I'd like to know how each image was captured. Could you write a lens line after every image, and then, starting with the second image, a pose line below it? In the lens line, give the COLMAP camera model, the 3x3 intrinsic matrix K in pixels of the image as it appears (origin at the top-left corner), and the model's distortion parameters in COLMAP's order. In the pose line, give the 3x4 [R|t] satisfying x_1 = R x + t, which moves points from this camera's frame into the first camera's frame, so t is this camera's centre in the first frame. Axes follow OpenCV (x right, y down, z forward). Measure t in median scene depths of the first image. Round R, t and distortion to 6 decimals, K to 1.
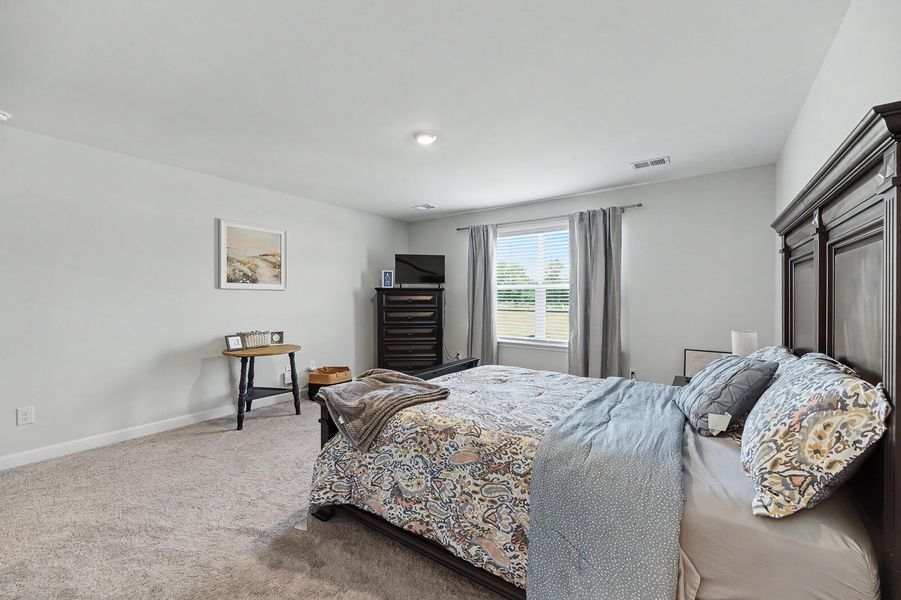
lens RADIAL K [[361.0, 0, 455.5], [0, 361.0, 299.4], [0, 0, 1]] dist [0.001176, -0.000027]
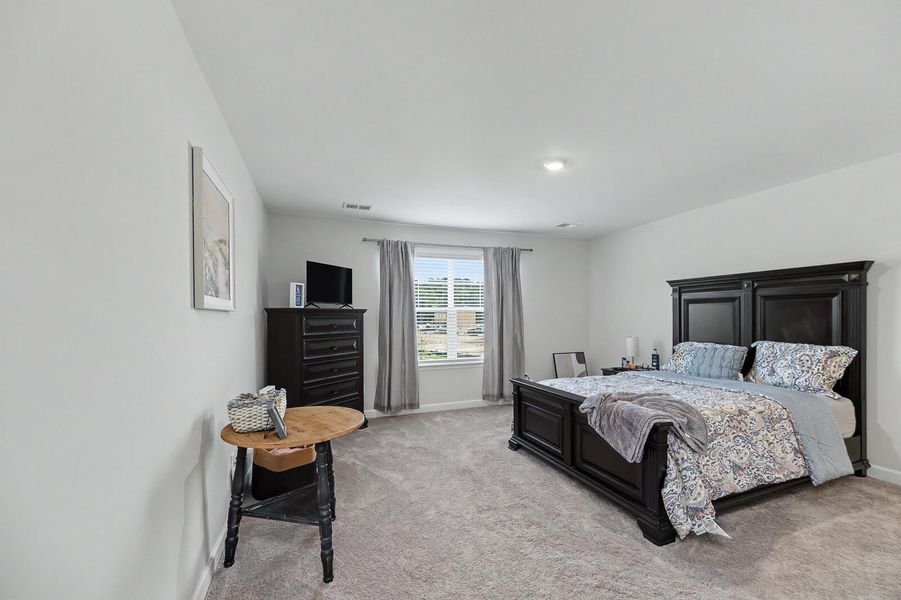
lens RADIAL K [[378.0, 0, 450.7], [0, 378.0, 313.8], [0, 0, 1]] dist [0.000876, -0.000022]
pose [[0.563624, 0.002167, 0.826028, -0.727561], [0.013084, 0.999848, -0.011550, -0.010690], [-0.825928, 0.017318, 0.563510, 0.413275]]
